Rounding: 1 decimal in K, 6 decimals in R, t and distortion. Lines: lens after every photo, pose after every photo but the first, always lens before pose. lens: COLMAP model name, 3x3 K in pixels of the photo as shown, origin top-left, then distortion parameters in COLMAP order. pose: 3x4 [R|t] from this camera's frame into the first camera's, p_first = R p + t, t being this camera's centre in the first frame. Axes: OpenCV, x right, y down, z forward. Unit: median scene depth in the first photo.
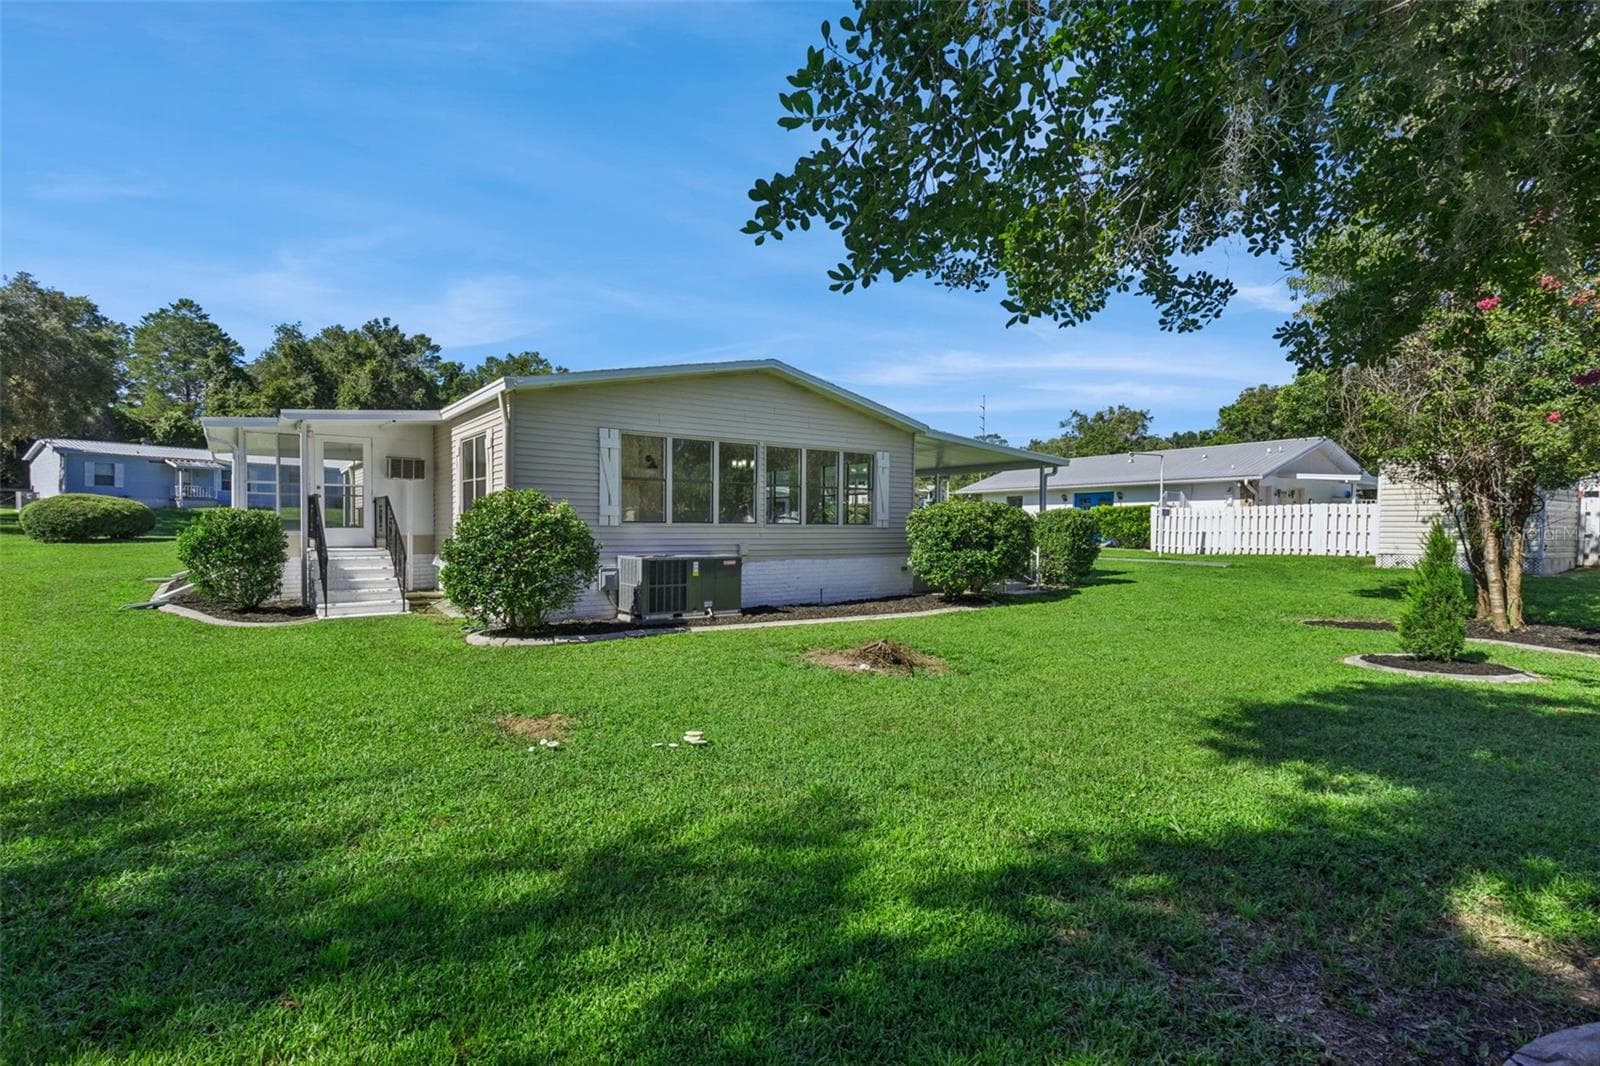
lens RADIAL K [[777.4, 0, 800.0], [0, 777.4, 533.0], [0, 0, 1]] dist [-0.003942, -0.000158]
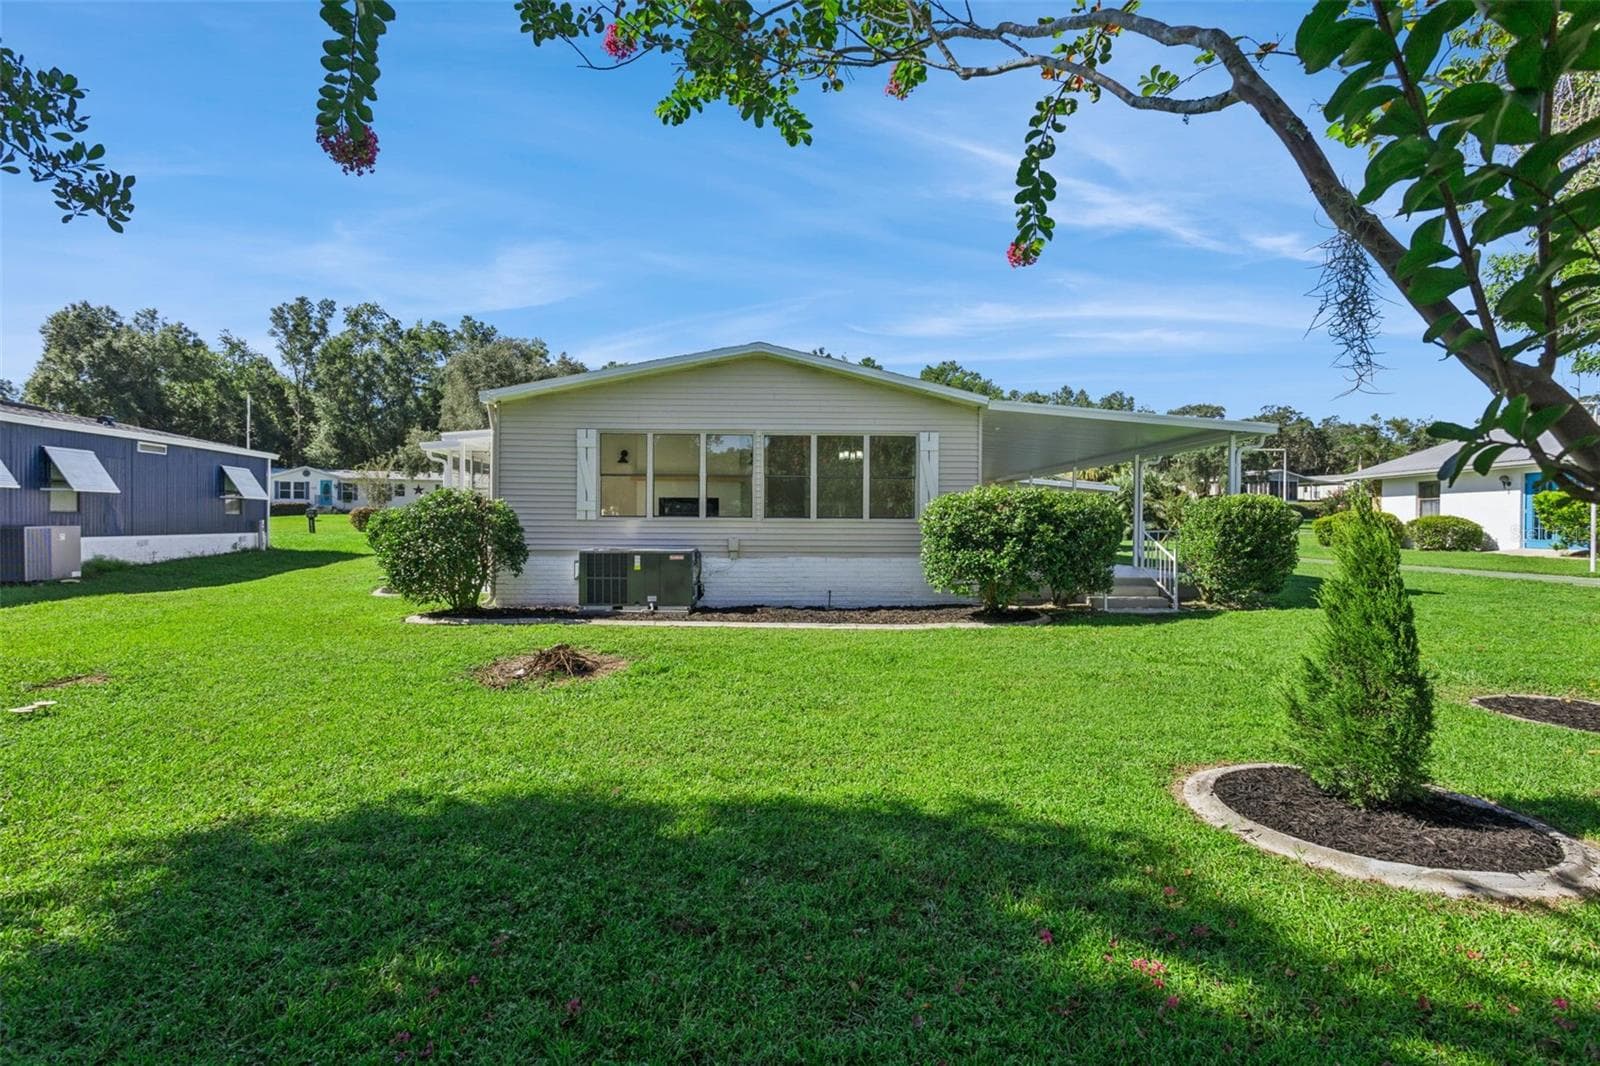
lens RADIAL K [[753.7, 0, 777.1], [0, 753.7, 523.4], [0, 0, 1]] dist [0.001717, 0.000478]
pose [[0.815380, -0.002839, -0.578919, 0.534092], [-0.004452, 0.999928, -0.011173, 0.005155], [0.578909, 0.011687, 0.815308, 0.291694]]
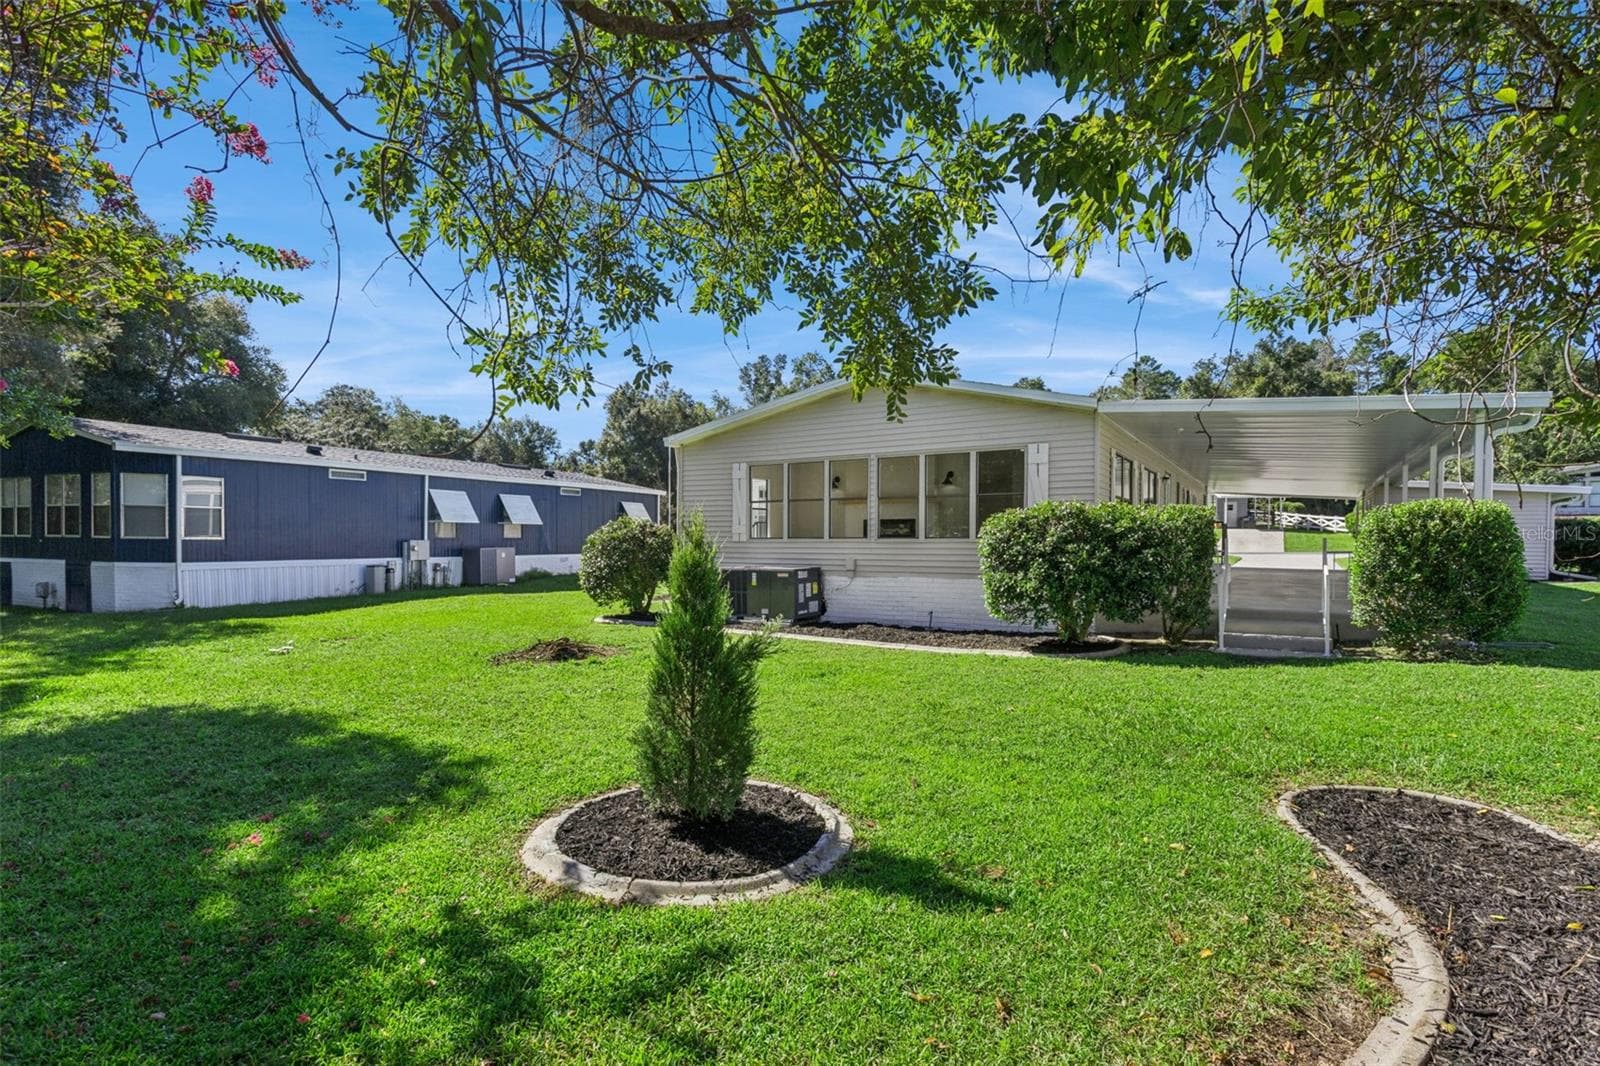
lens RADIAL K [[777.4, 0, 800.0], [0, 777.4, 533.0], [0, 0, 1]] dist [-0.003942, -0.000158]
pose [[0.365120, -0.019488, -0.930756, 0.884309], [-0.006000, 0.999711, -0.023286, 0.004511], [0.930941, 0.014086, 0.364898, 0.602224]]
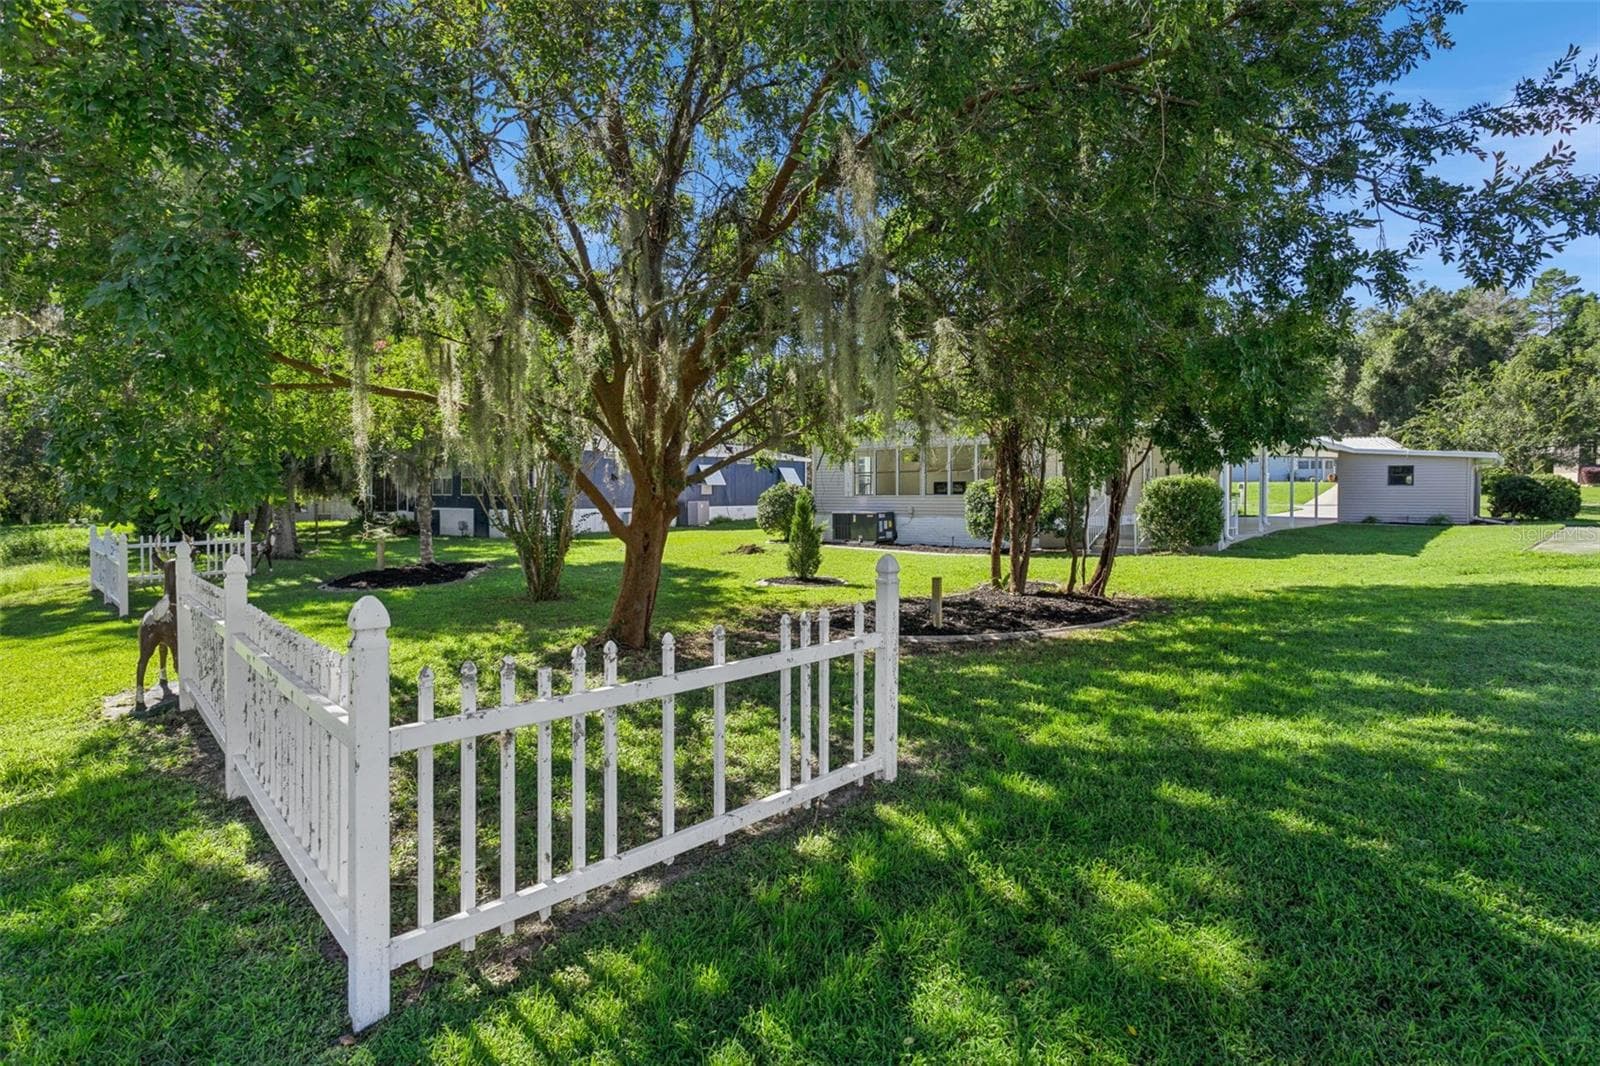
lens RADIAL K [[777.4, 0, 800.0], [0, 777.4, 533.0], [0, 0, 1]] dist [-0.003942, -0.000158]
pose [[0.174415, 0.037639, -0.983953, 1.668010], [-0.004084, 0.999288, 0.037502, 0.008724], [0.984664, -0.002523, 0.174445, 0.481710]]
